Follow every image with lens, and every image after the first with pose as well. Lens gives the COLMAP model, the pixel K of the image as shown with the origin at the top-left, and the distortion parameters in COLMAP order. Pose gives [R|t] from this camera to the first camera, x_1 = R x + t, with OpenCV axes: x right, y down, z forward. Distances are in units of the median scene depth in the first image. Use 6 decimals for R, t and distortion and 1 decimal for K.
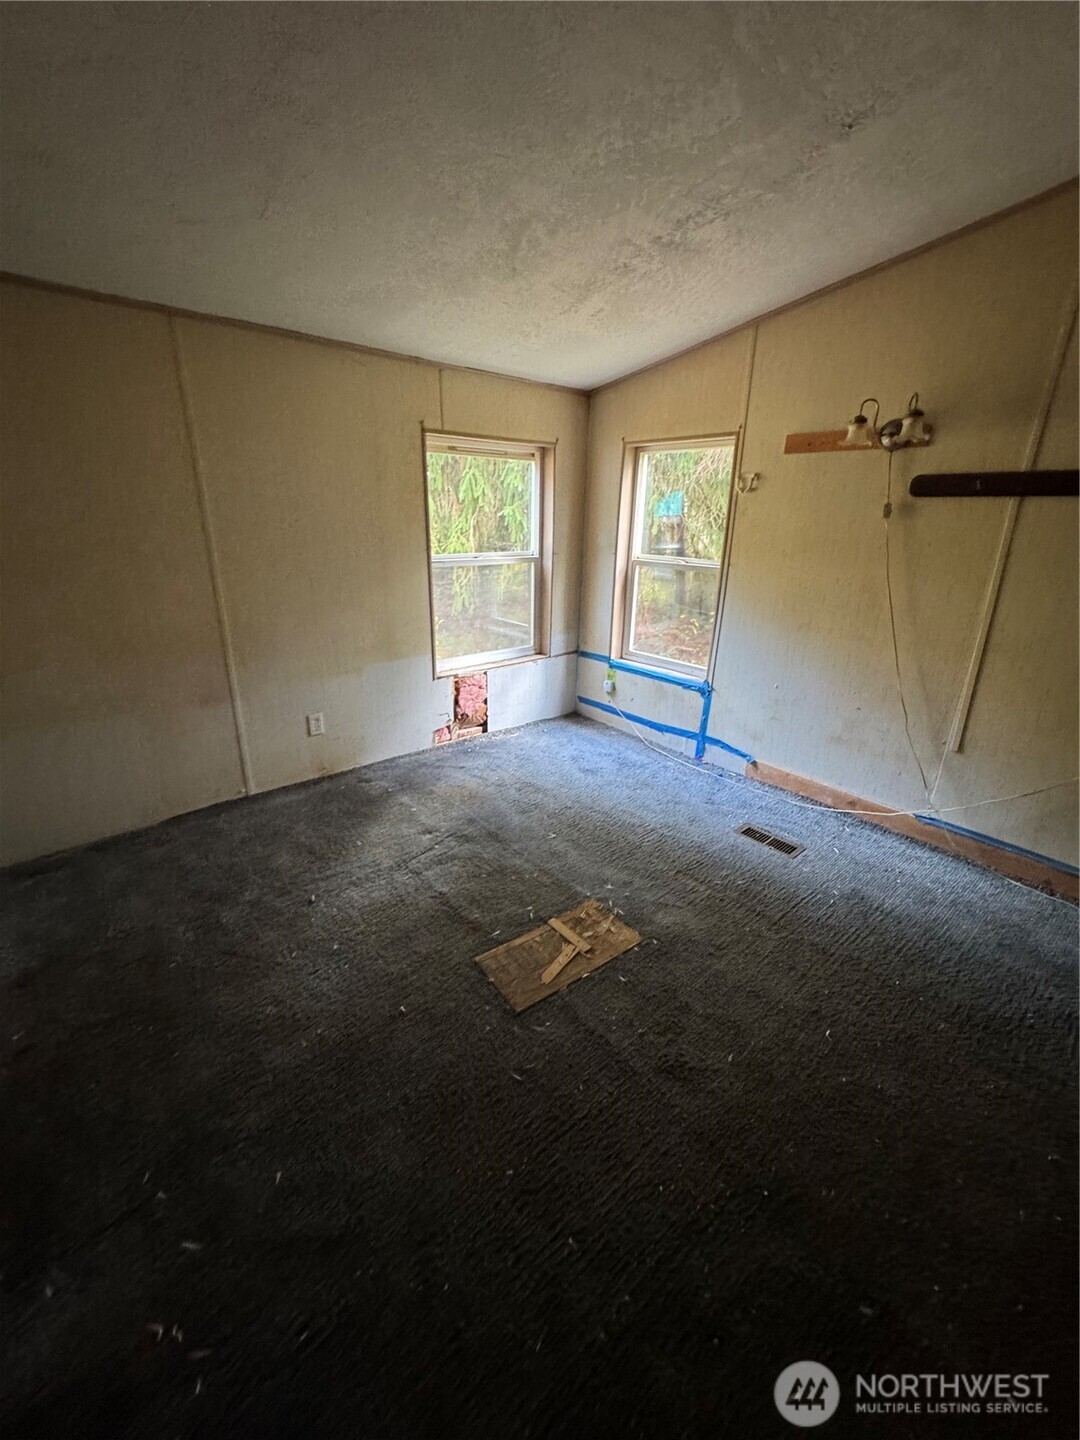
lens RADIAL K [[575.3, 0, 540.0], [0, 575.3, 720.0], [0, 0, 1]] dist [-0.002844, 0.000146]
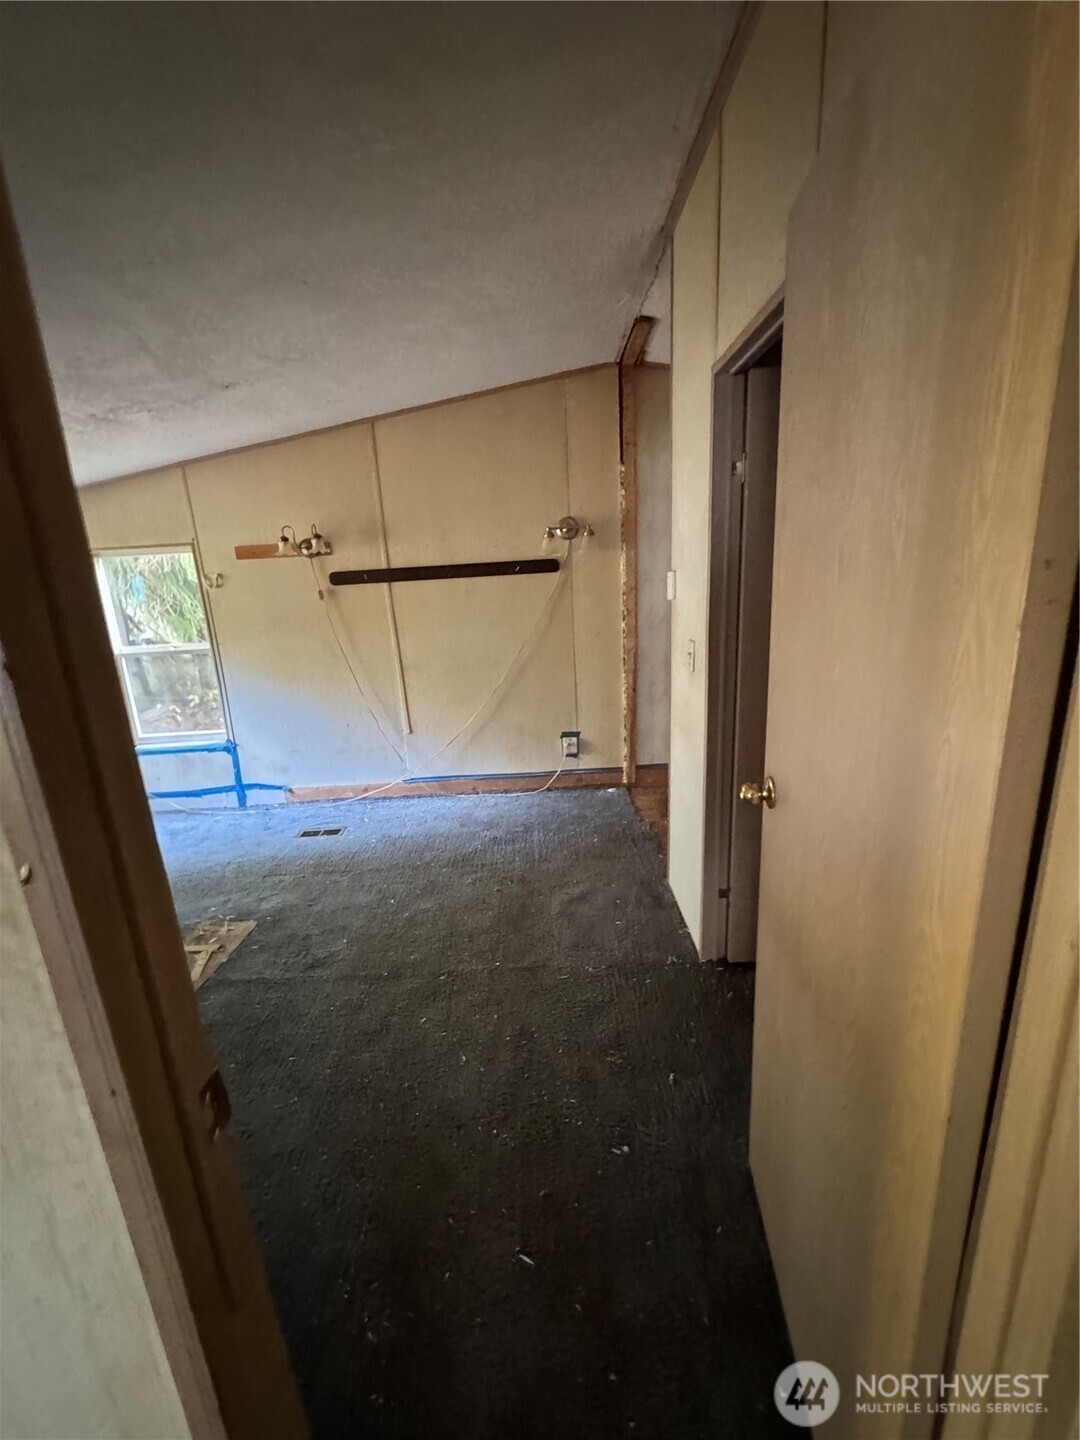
lens RADIAL K [[575.3, 0, 540.0], [0, 575.3, 720.0], [0, 0, 1]] dist [-0.002844, 0.000146]
pose [[0.641591, -0.236964, 0.729527, -0.179799], [0.322225, 0.946358, 0.024010, 0.083817], [-0.696083, 0.219667, 0.683531, -0.314479]]
